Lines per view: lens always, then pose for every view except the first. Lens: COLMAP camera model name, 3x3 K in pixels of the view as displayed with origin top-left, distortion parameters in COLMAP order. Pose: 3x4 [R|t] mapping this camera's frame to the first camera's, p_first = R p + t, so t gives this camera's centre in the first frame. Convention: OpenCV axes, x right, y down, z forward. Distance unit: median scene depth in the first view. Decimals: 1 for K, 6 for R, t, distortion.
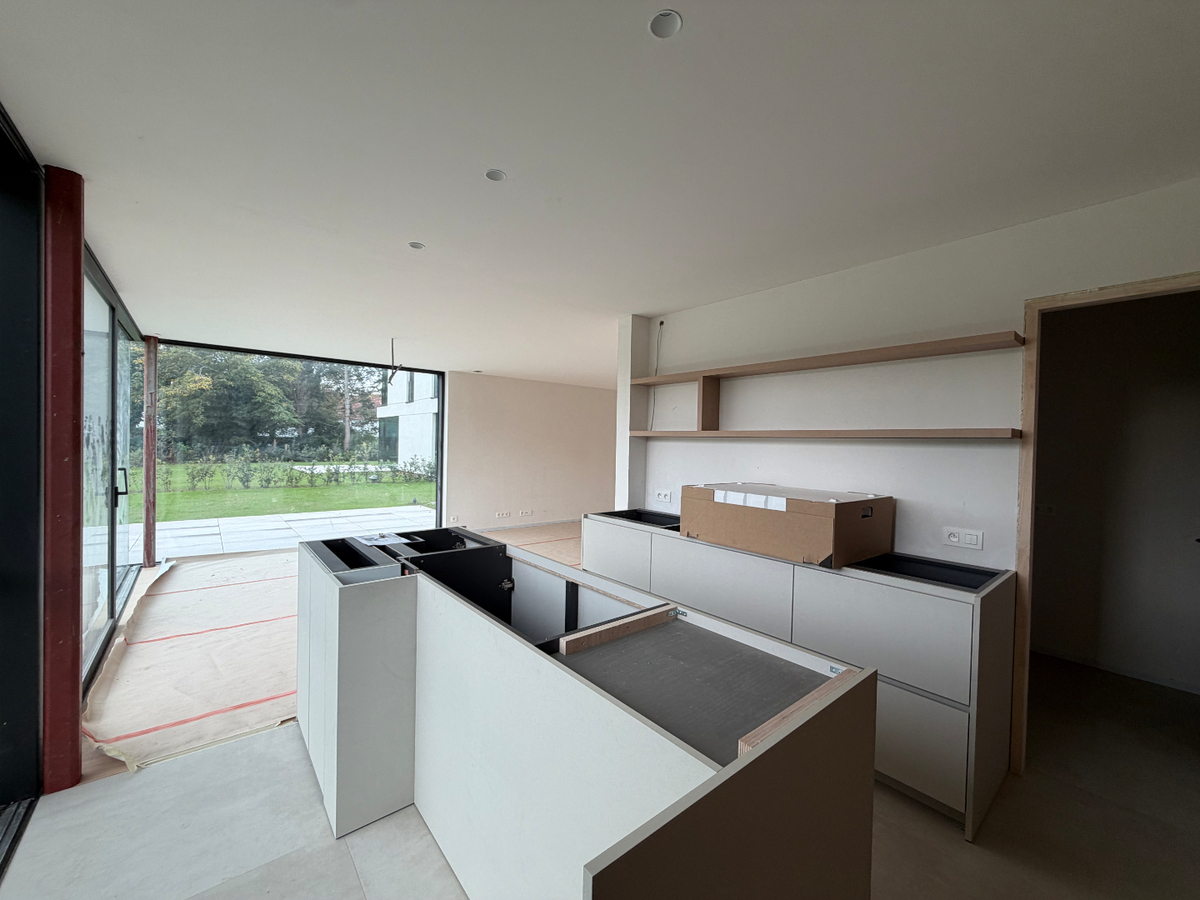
lens RADIAL K [[474.8, 0, 604.1], [0, 474.8, 455.3], [0, 0, 1]] dist [-0.001447, 0.000300]
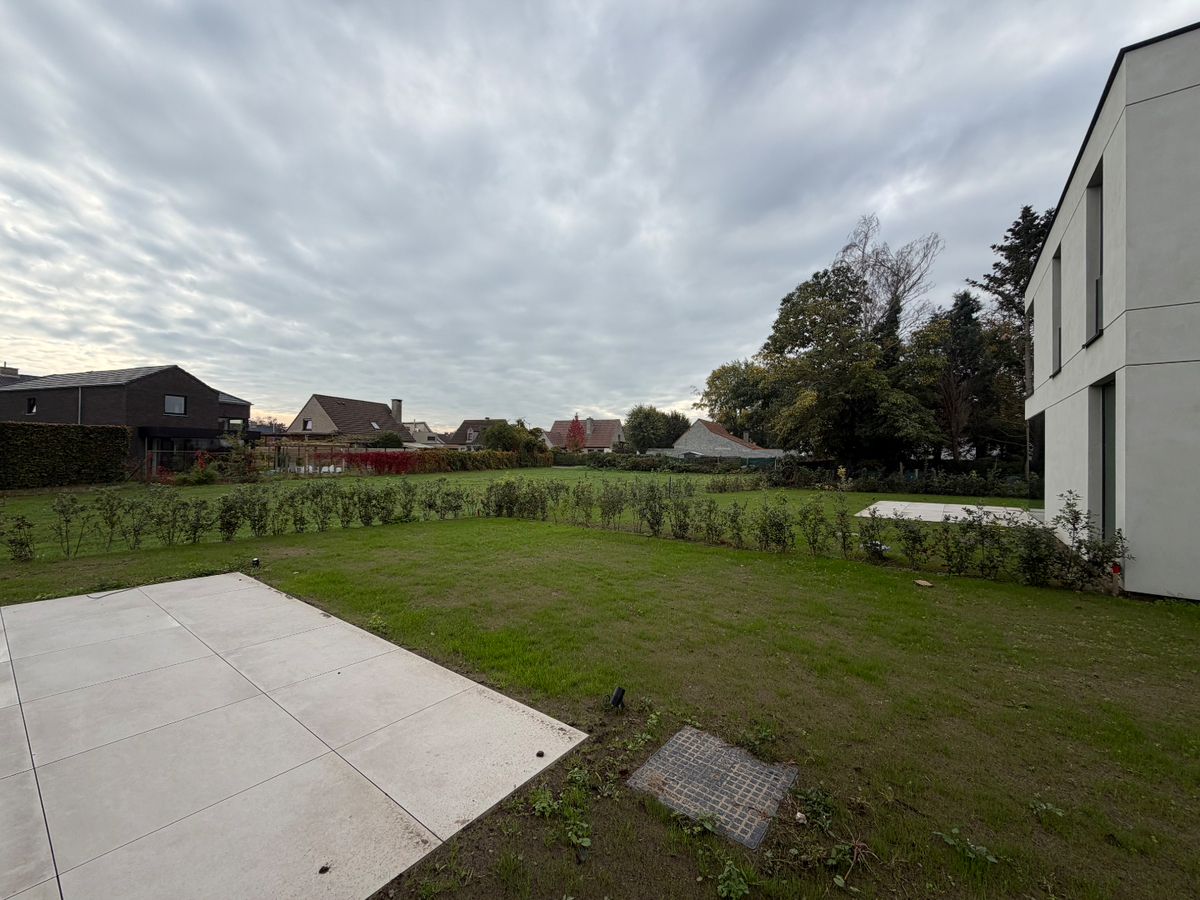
lens RADIAL K [[474.8, 0, 597.4], [0, 474.8, 465.5], [0, 0, 1]] dist [-0.001447, 0.000300]
pose [[0.223980, 0.002470, -0.974591, -0.066277], [-0.031455, 0.999494, -0.004696, -0.010630], [0.974086, 0.031708, 0.223945, 0.393795]]
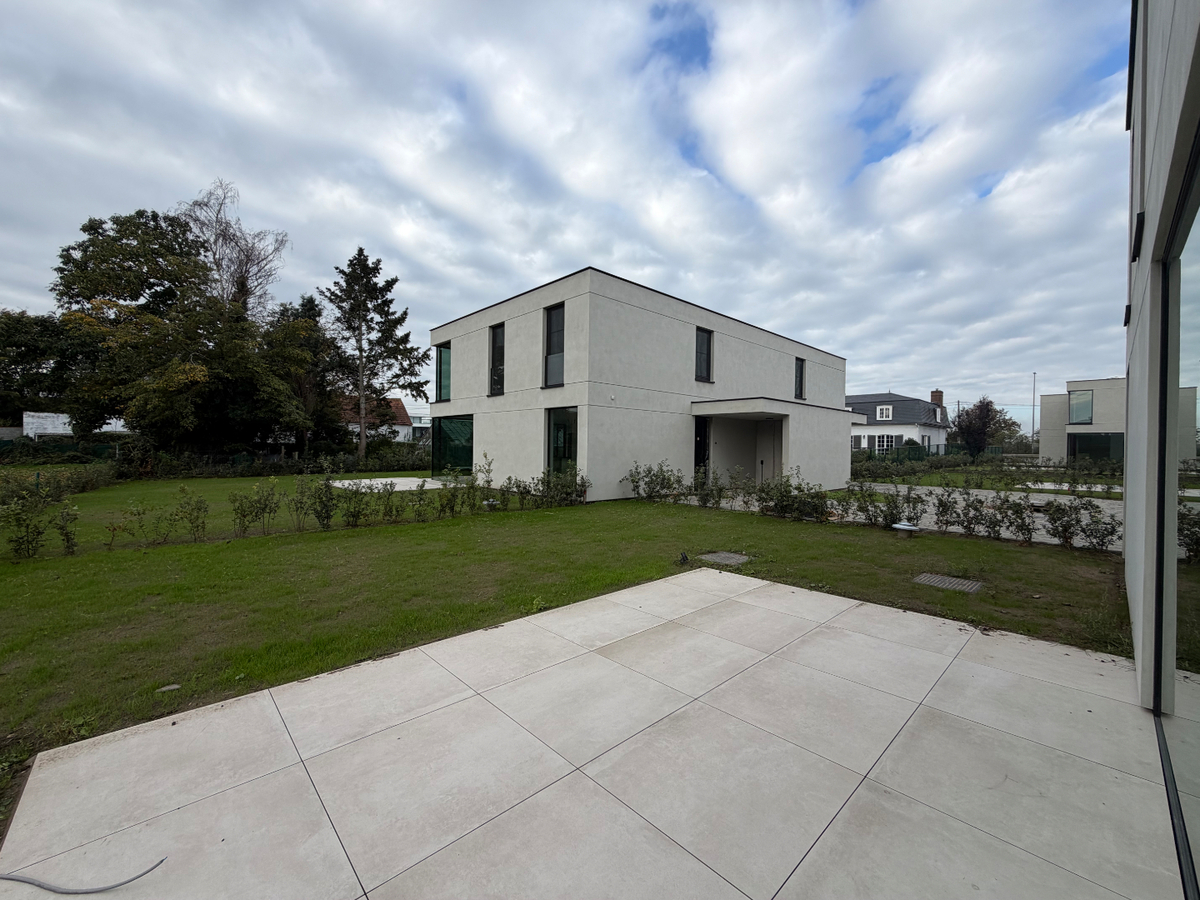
lens RADIAL K [[474.8, 0, 605.1], [0, 474.8, 454.2], [0, 0, 1]] dist [-0.001447, 0.000300]
pose [[0.998353, -0.010664, 0.056372, -0.220588], [0.011104, 0.999910, -0.007498, -0.008726], [-0.056287, 0.008112, 0.998382, 0.191902]]
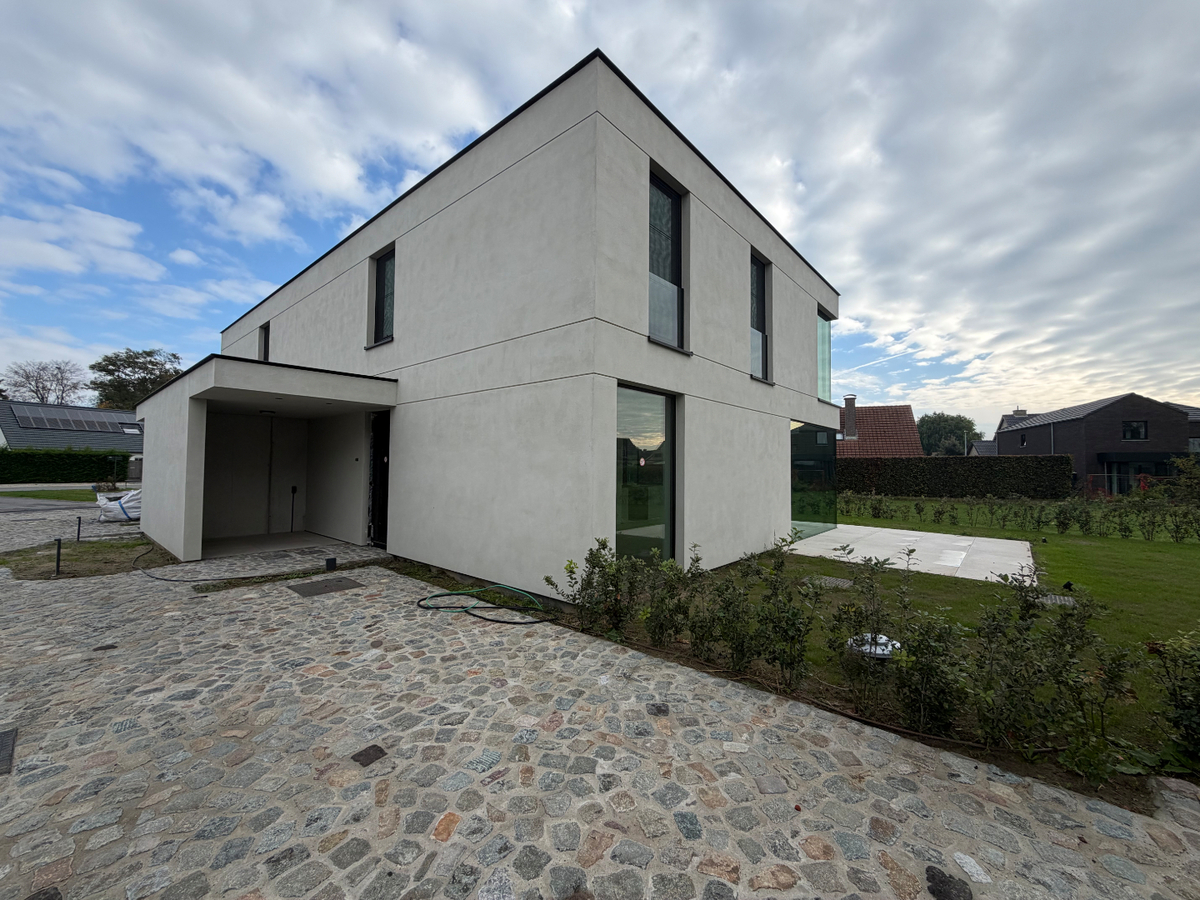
lens RADIAL K [[474.8, 0, 604.9], [0, 474.8, 459.8], [0, 0, 1]] dist [-0.001447, 0.000300]
pose [[-0.986107, -0.034953, -0.162392, 0.093069], [-0.036242, 0.999331, 0.004985, -0.013987], [0.162109, 0.010802, -0.986714, 0.610388]]
